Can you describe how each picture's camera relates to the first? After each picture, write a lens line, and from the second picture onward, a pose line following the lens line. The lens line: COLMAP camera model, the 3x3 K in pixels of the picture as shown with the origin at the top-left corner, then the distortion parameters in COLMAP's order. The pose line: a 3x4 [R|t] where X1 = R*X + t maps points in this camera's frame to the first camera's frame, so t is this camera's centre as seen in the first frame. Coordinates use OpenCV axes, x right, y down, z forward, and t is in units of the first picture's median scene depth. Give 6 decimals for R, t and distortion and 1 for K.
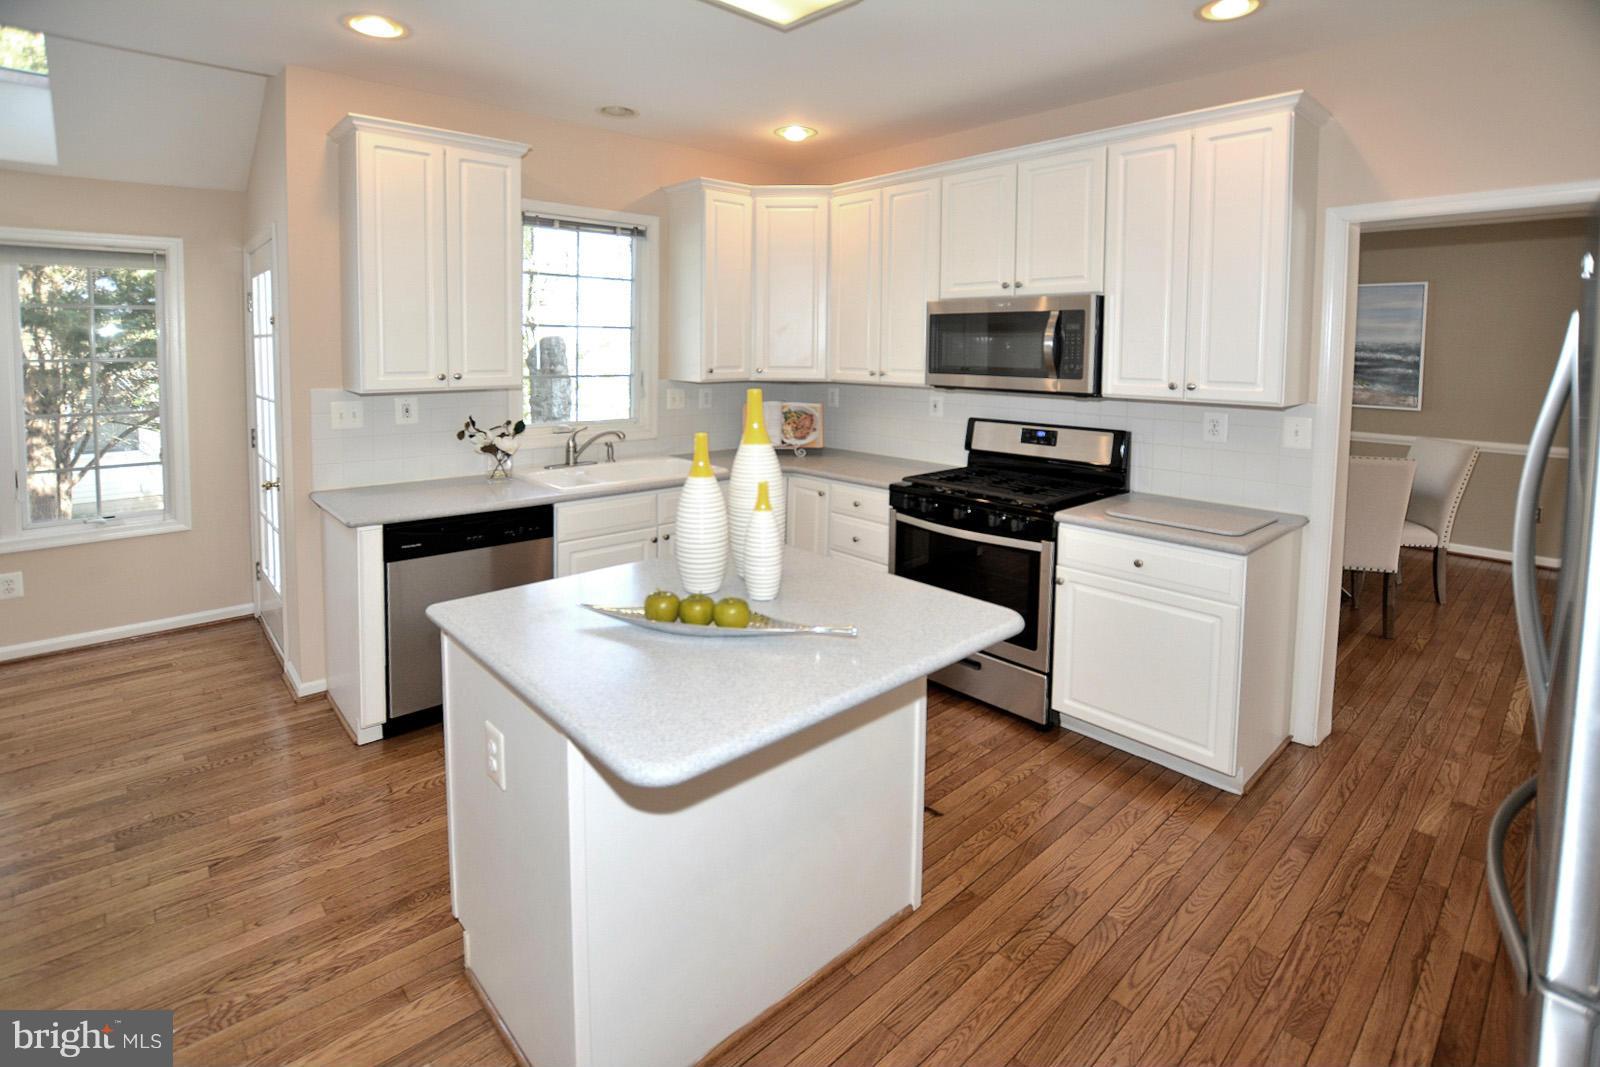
lens RADIAL K [[770.8, 0, 720.0], [0, 770.8, 388.3], [0, 0, 1]] dist [-0.021542, -0.000649]
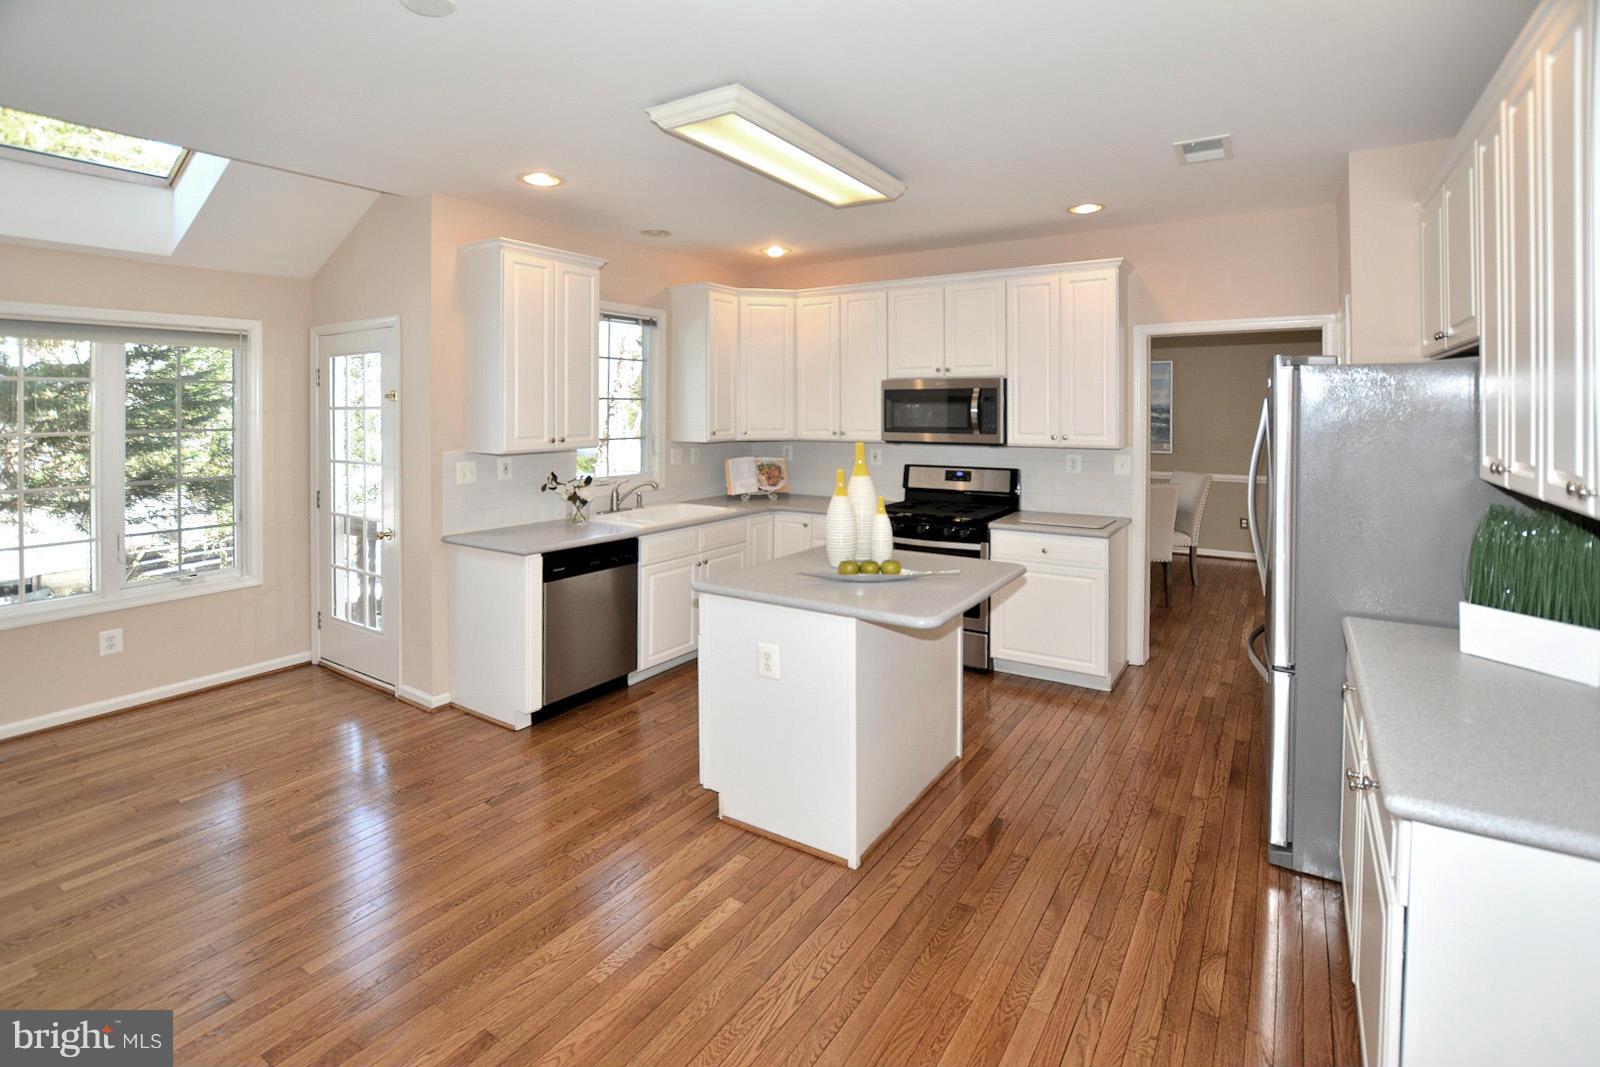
lens RADIAL K [[793.2, 0, 736.1], [0, 793.2, 406.8], [0, 0, 1]] dist [-0.026793, 0.001919]
pose [[0.965113, -0.006304, 0.261759, -0.392866], [0.021497, 0.998243, -0.055221, 0.008843], [-0.260951, 0.058921, 0.963552, -0.332505]]
